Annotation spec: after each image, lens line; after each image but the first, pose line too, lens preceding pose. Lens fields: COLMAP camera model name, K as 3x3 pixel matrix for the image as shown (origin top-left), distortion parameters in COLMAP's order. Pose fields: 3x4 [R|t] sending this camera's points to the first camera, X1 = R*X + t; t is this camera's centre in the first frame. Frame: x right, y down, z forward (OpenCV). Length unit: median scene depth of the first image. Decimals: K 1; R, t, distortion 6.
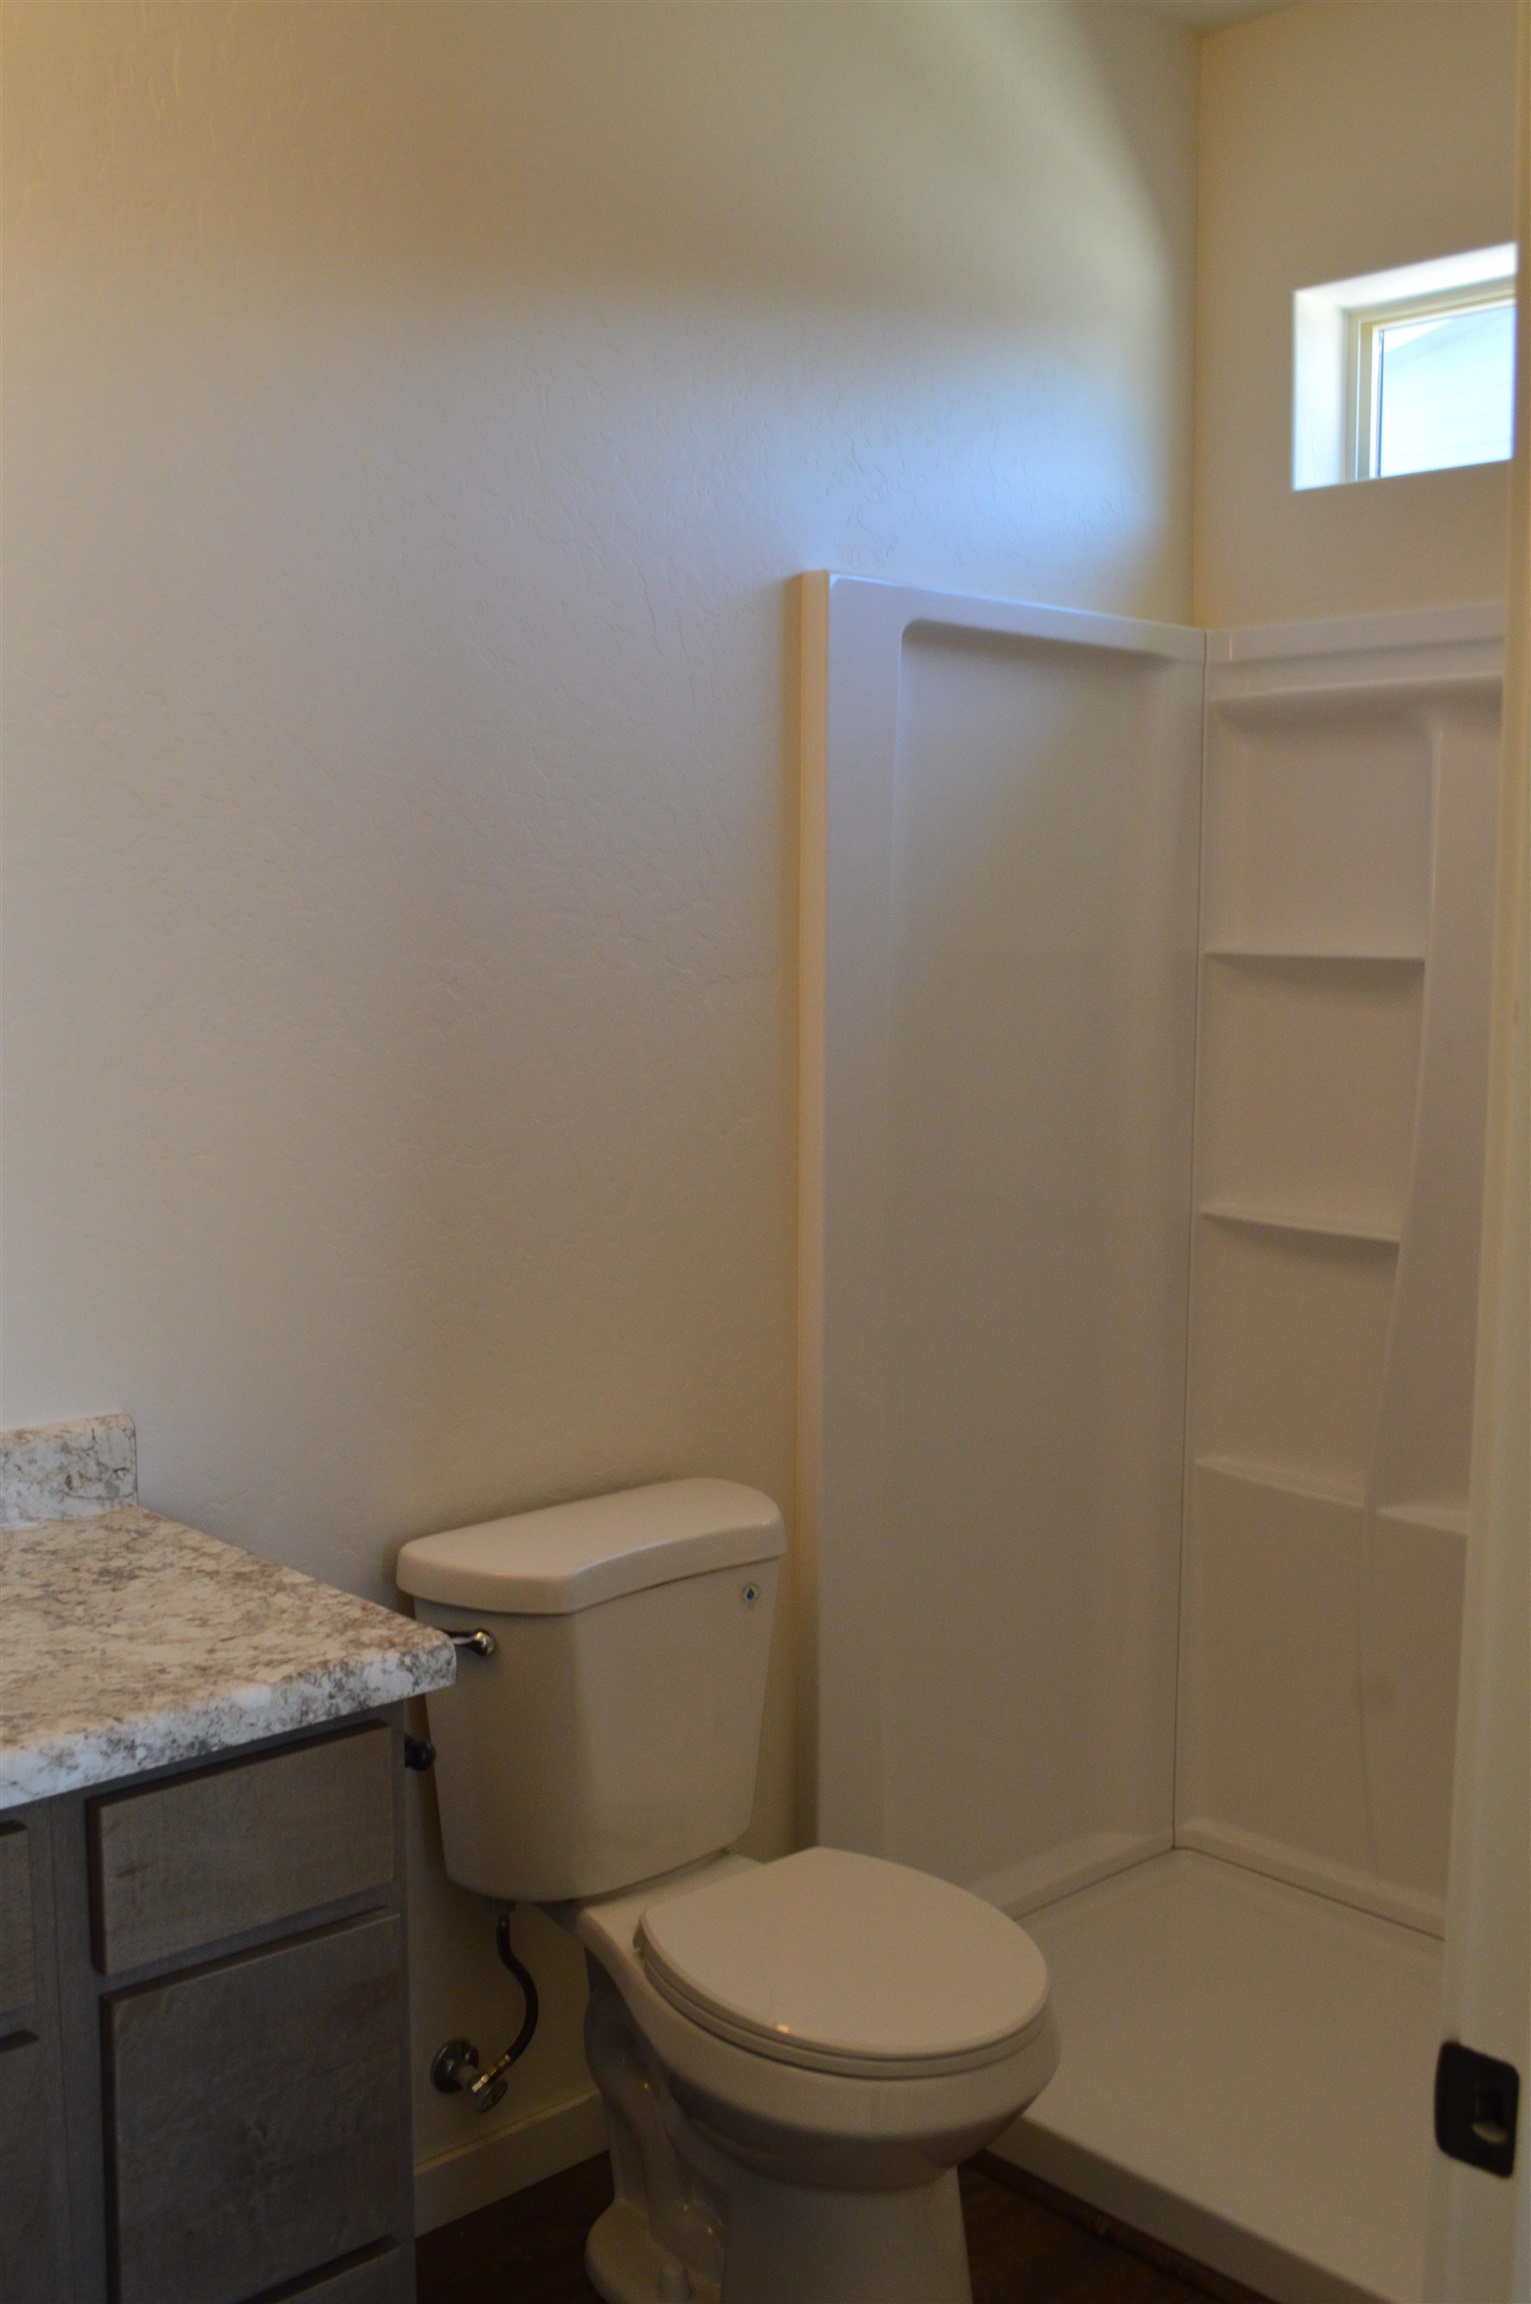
lens RADIAL K [[2273.2, 0, 765.5], [0, 2273.2, 1152.0], [0, 0, 1]] dist [0.009513, 0.003816]
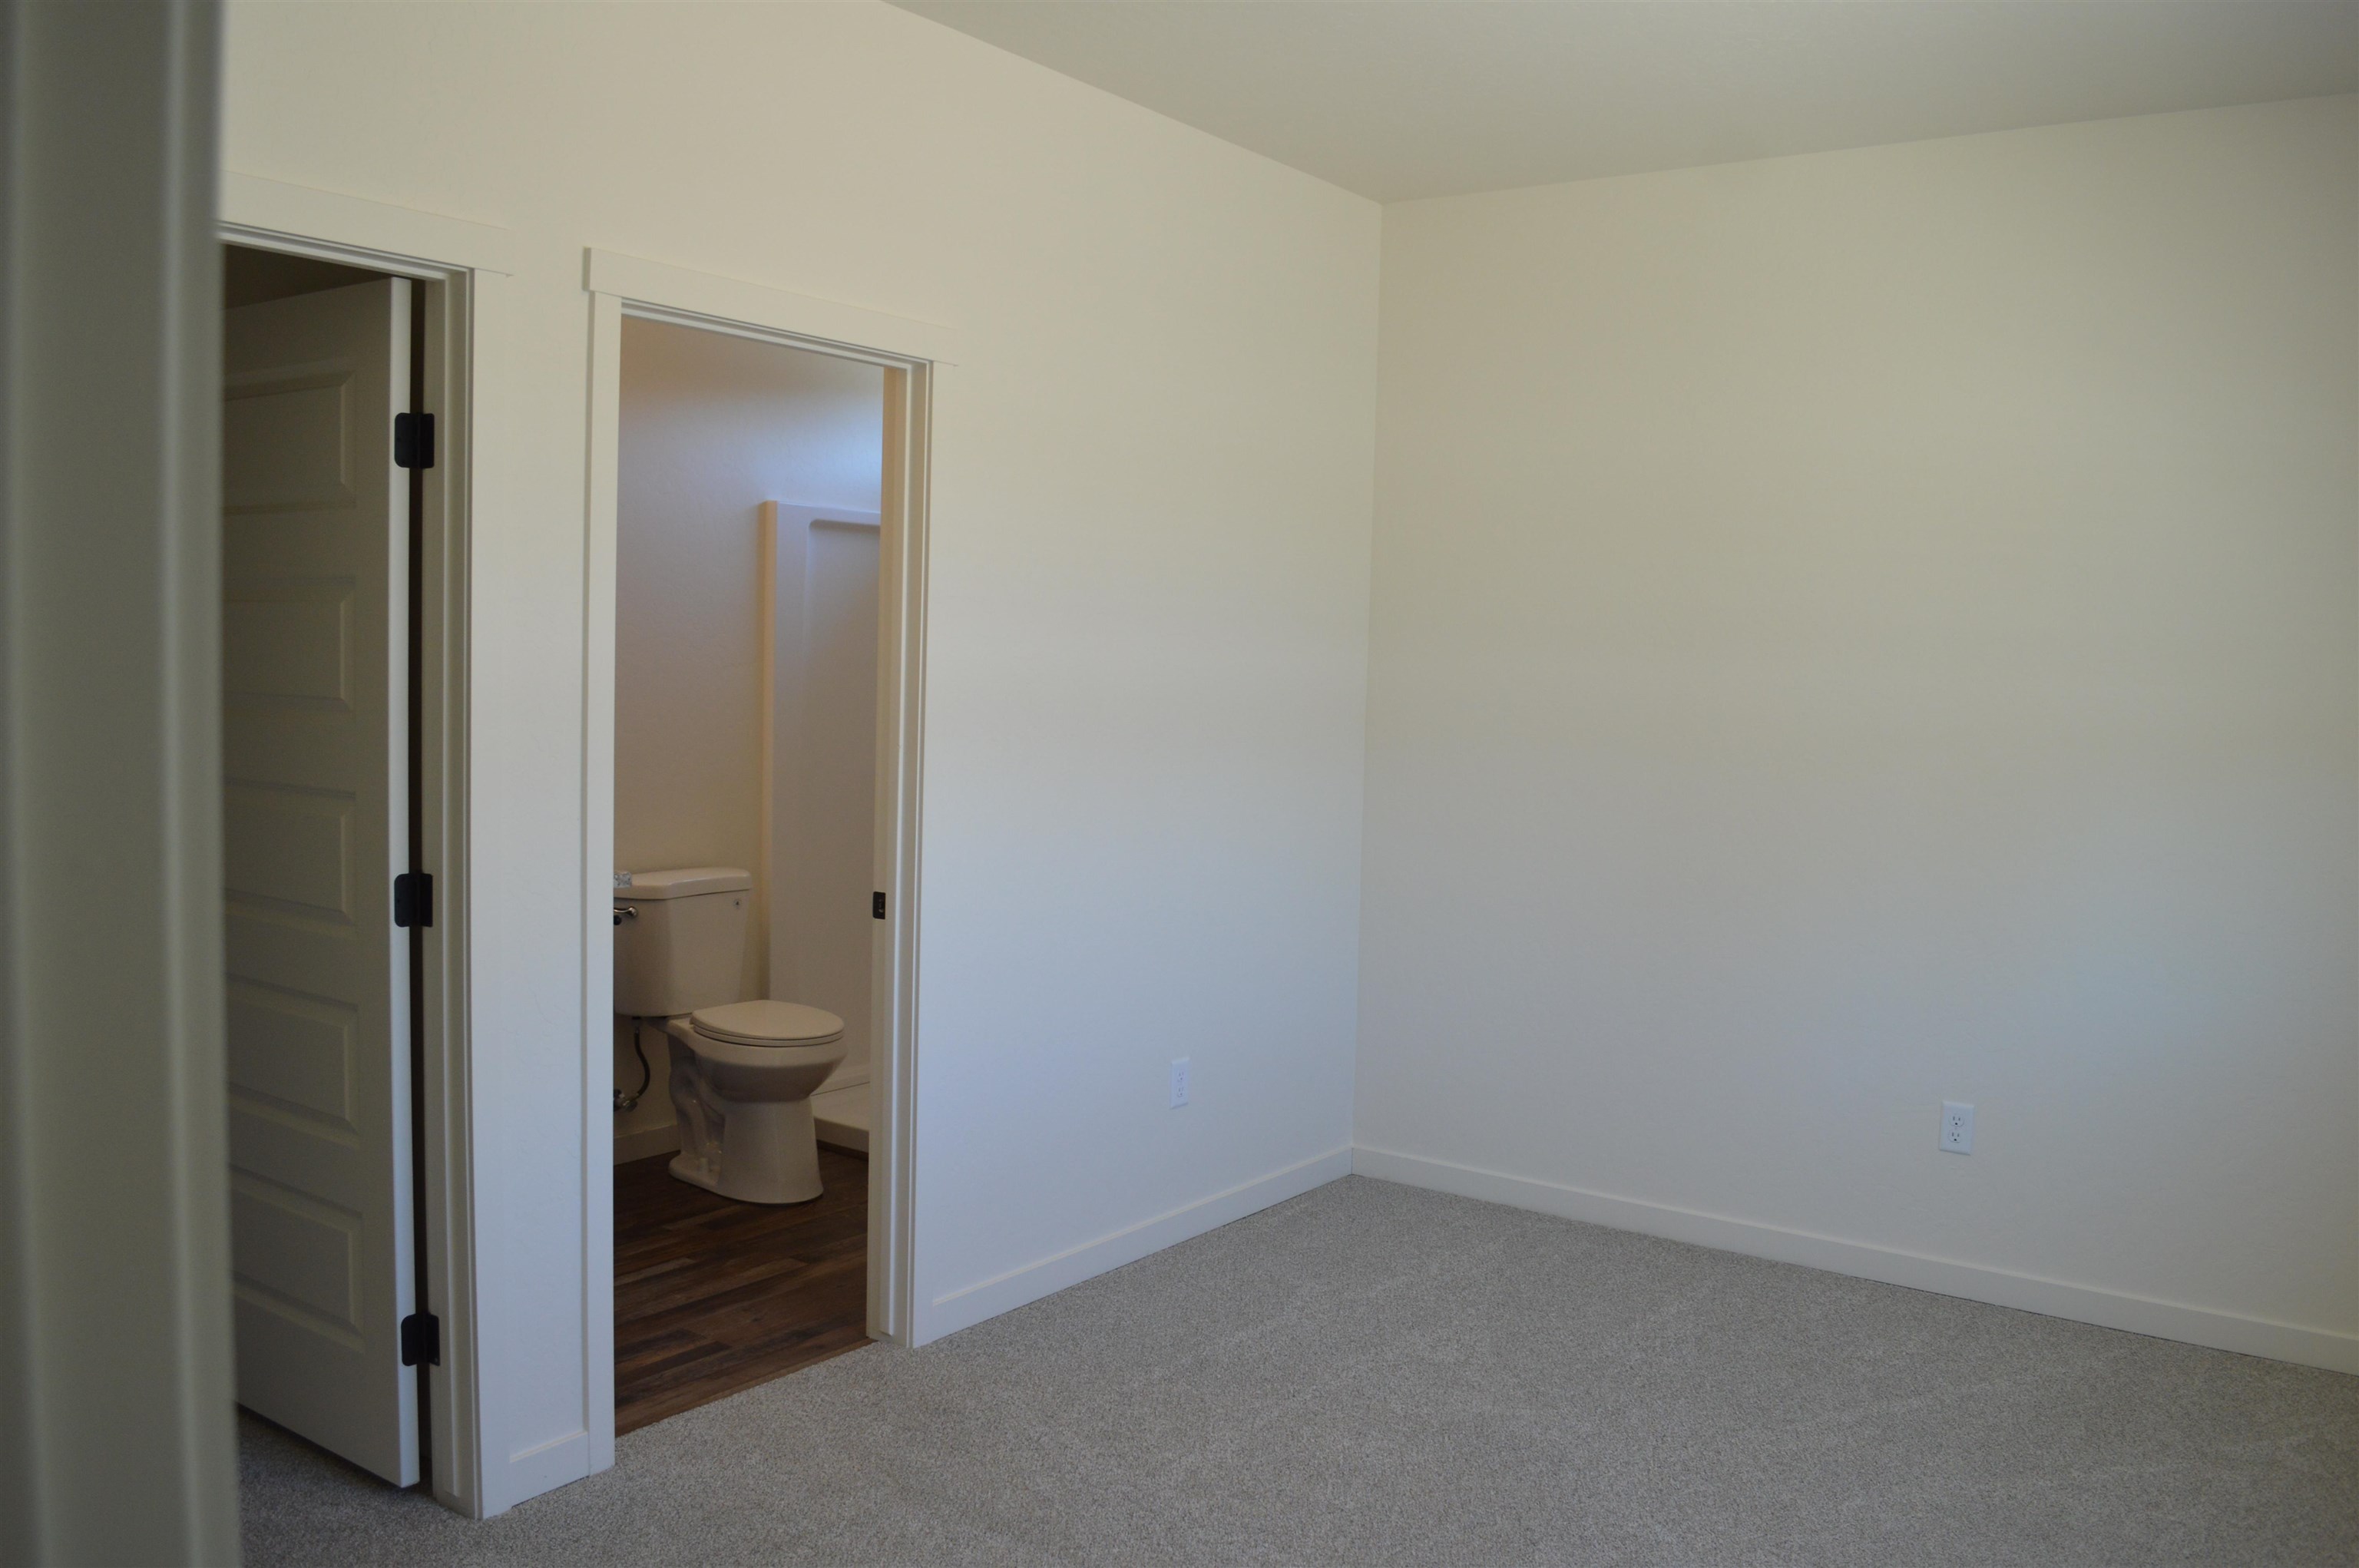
lens RADIAL K [[1891.5, 0, 1188.3], [0, 1891.5, 783.9], [0, 0, 1]] dist [-0.080551, 0.003036]
pose [[0.980483, 0.013664, 0.196128, 0.072023], [-0.008471, 0.999592, -0.027292, 0.112821], [-0.196421, 0.025098, 0.980198, -1.158323]]
